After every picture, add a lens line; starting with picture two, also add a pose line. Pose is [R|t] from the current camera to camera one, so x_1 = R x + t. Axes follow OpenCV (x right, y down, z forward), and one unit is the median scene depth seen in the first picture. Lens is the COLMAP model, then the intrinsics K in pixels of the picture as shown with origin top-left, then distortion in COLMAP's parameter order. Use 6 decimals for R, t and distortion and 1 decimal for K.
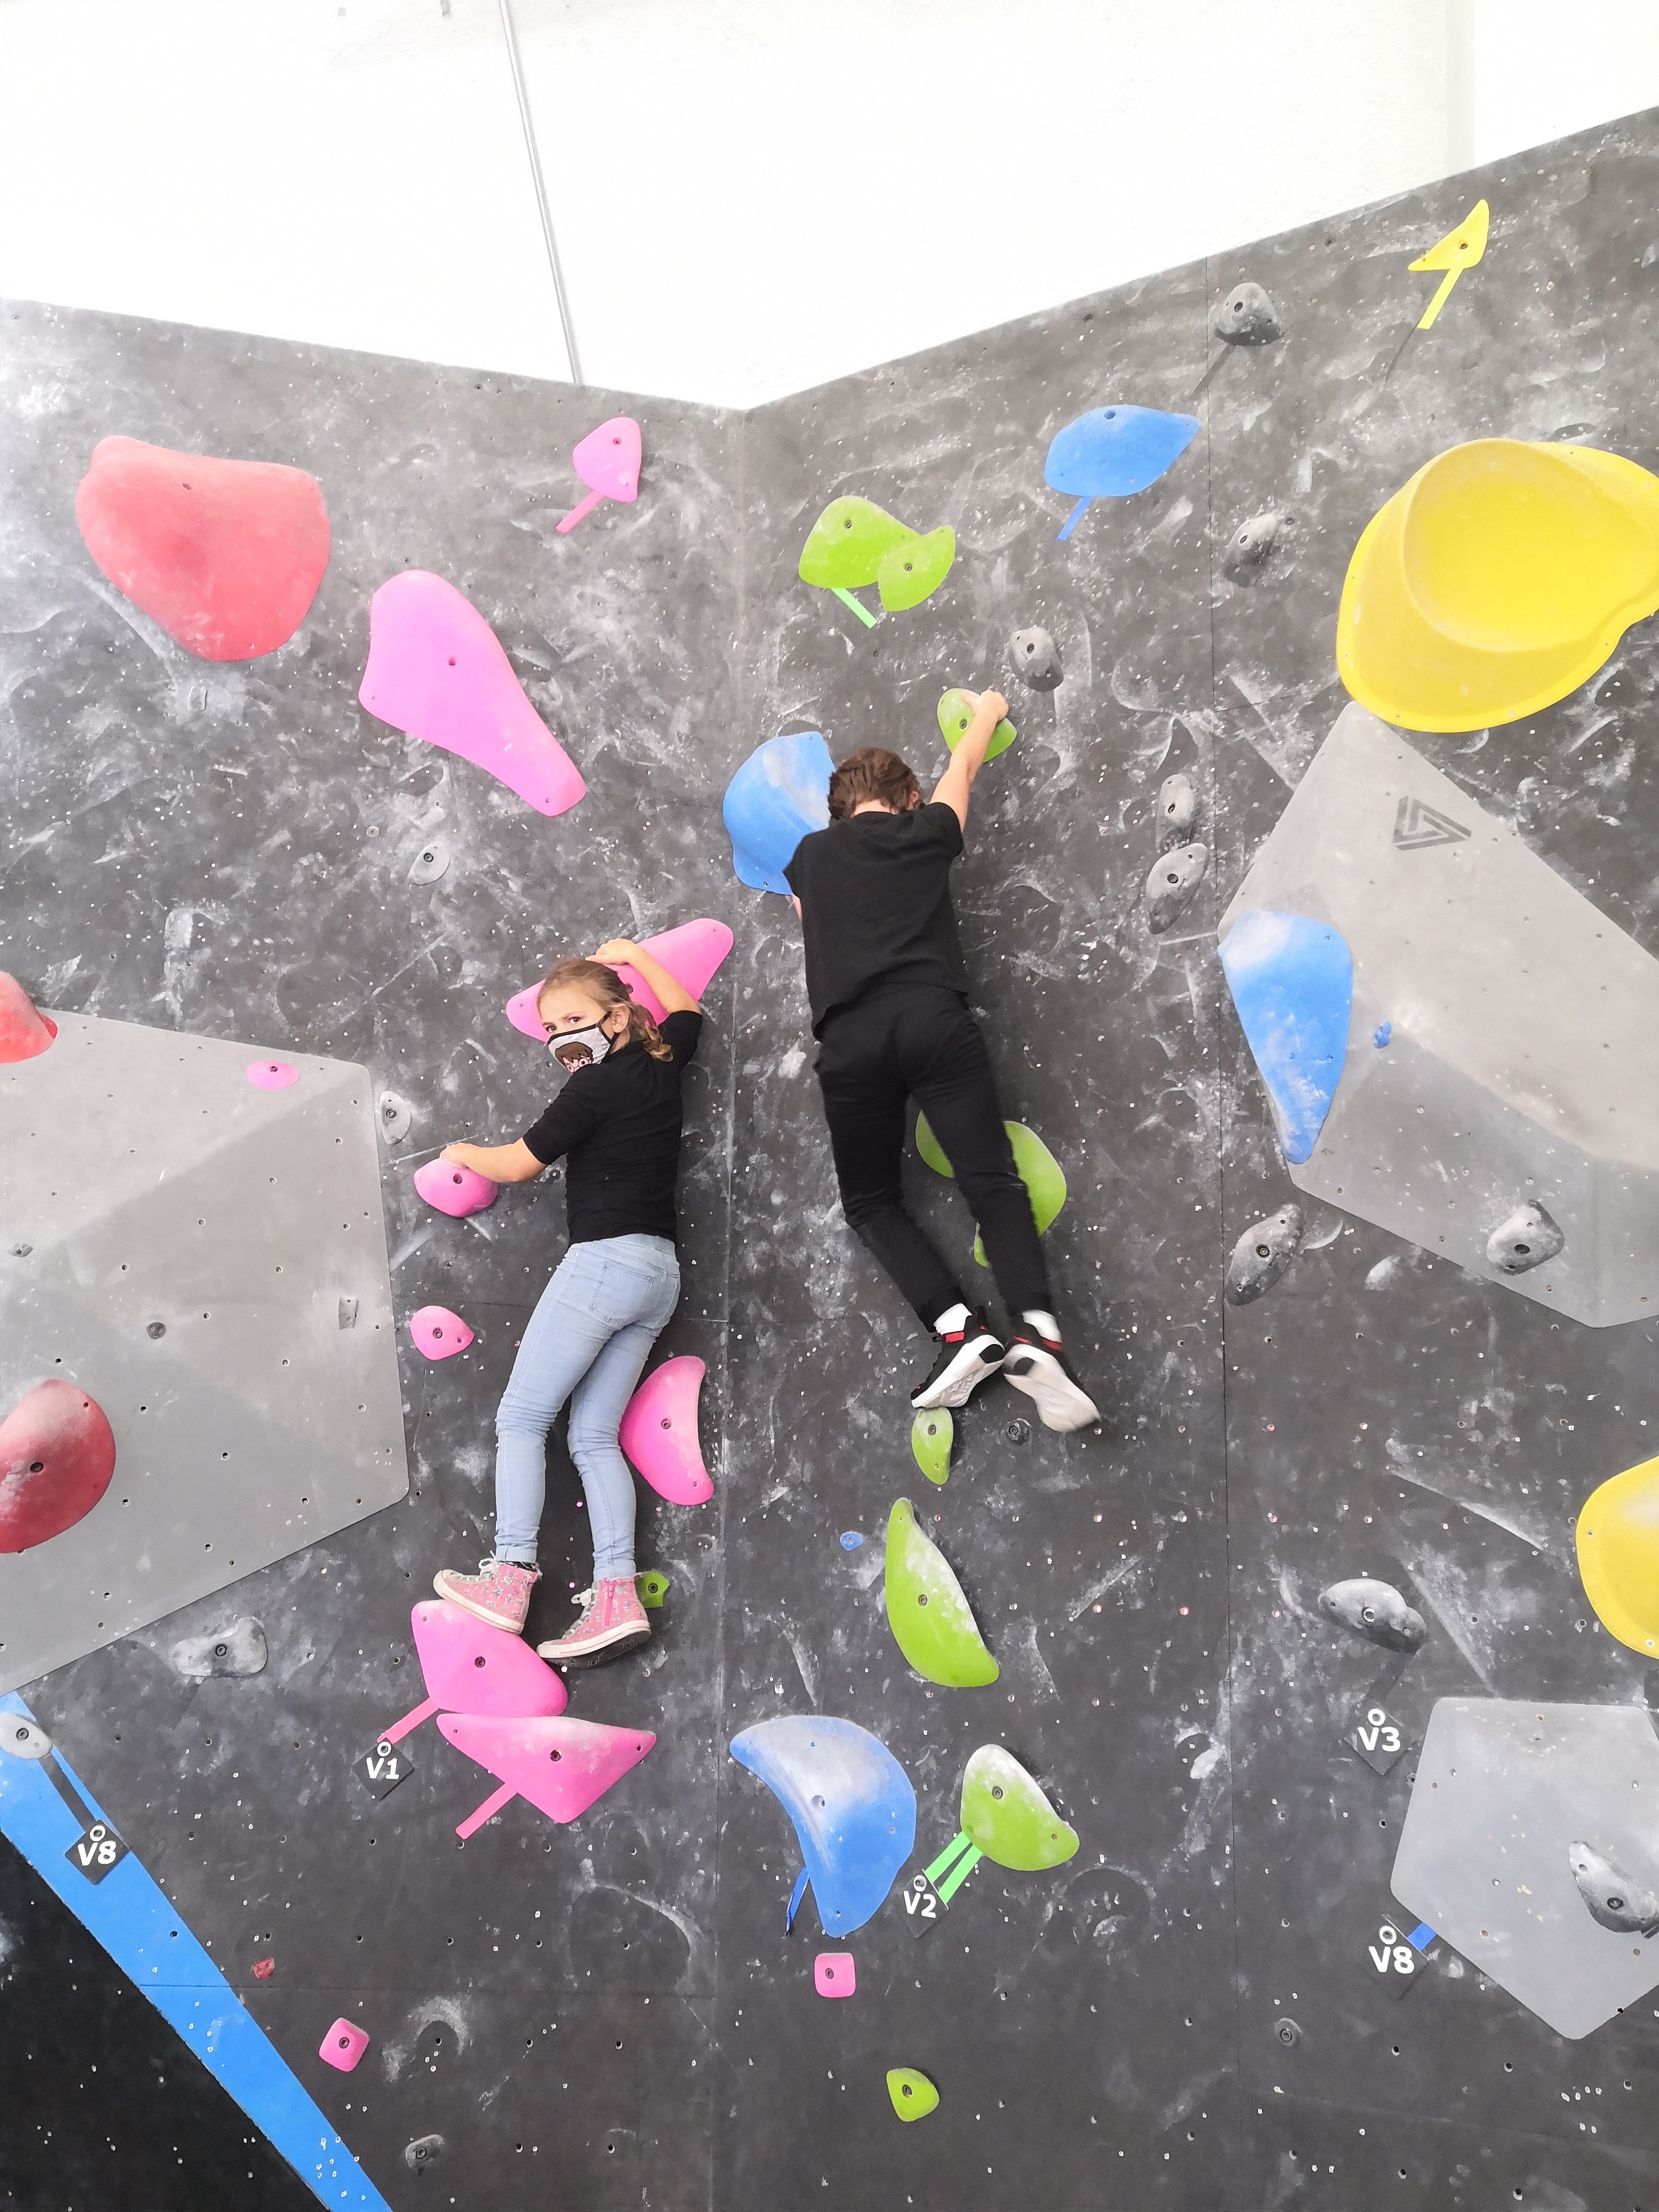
lens RADIAL K [[1695.9, 0, 828.4], [0, 1695.9, 1105.3], [0, 0, 1]] dist [0.008224, 0.010363]
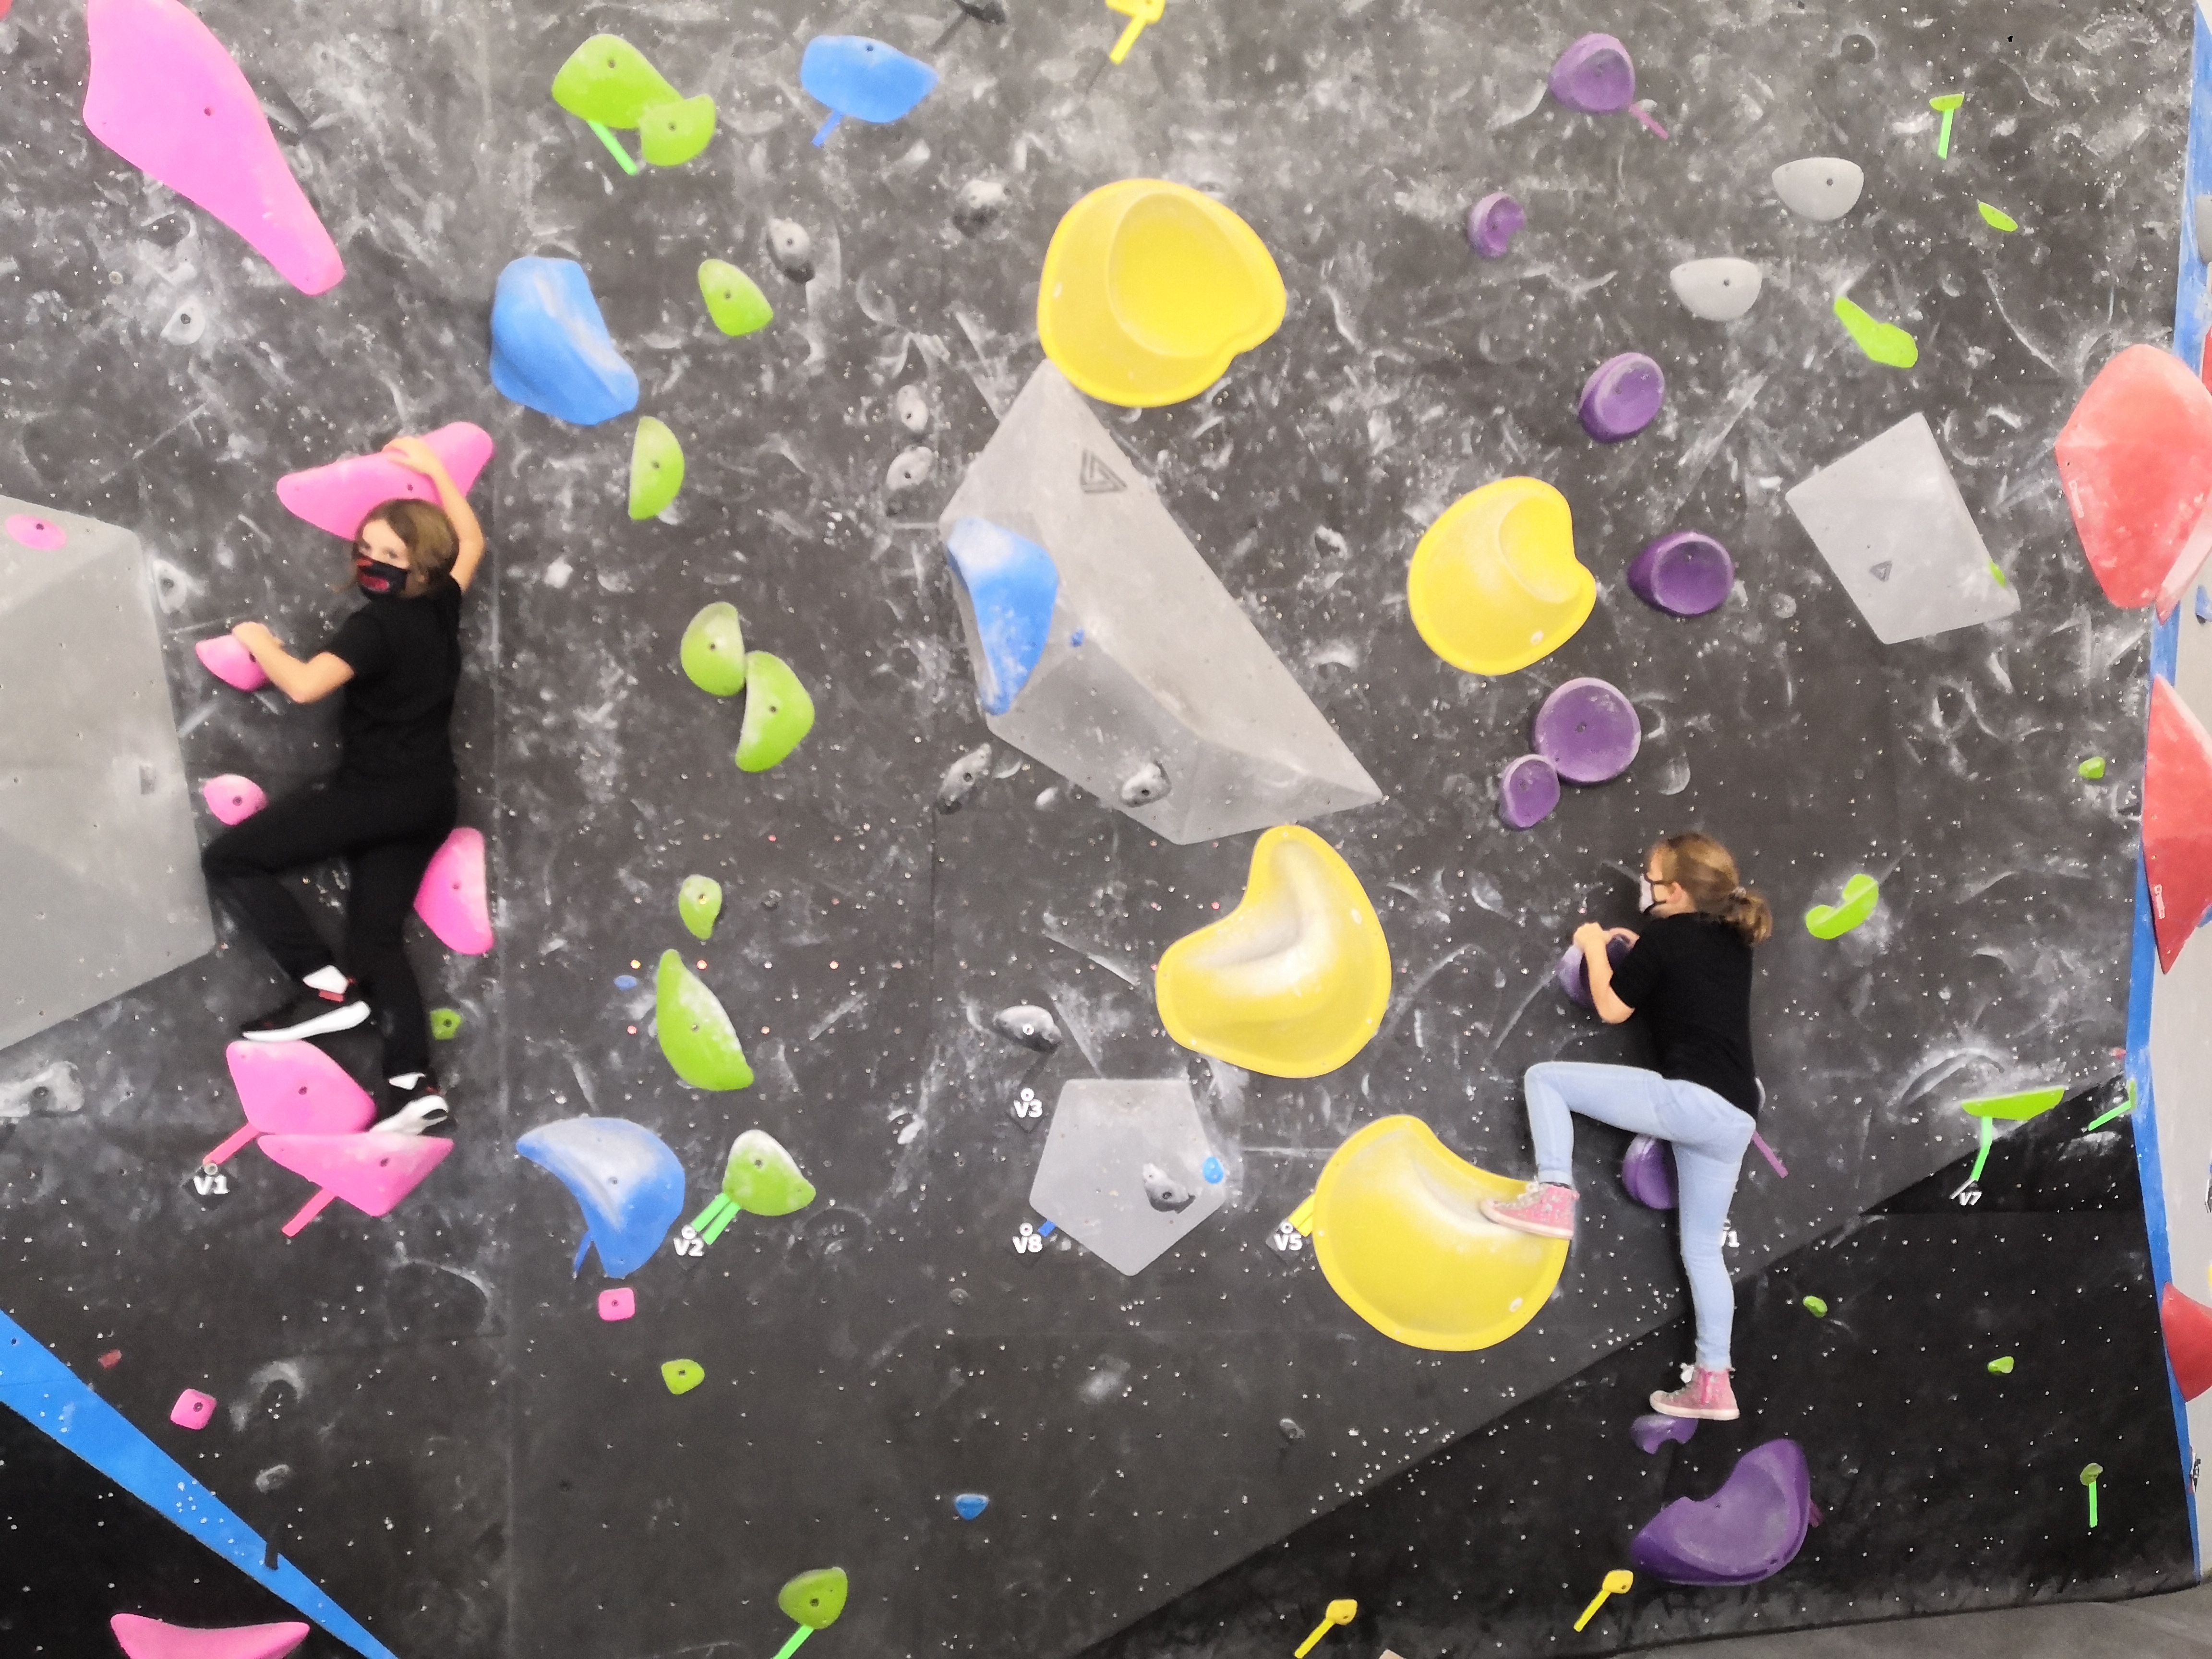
lens RADIAL K [[1695.9, 0, 1109.6], [0, 1695.9, 831.3], [0, 0, 1]] dist [0.008224, 0.010363]
pose [[0.844119, 0.032153, 0.535191, -0.357134], [-0.132748, 0.979654, 0.150518, -0.087276], [-0.519463, -0.198100, 0.831213, -0.199533]]
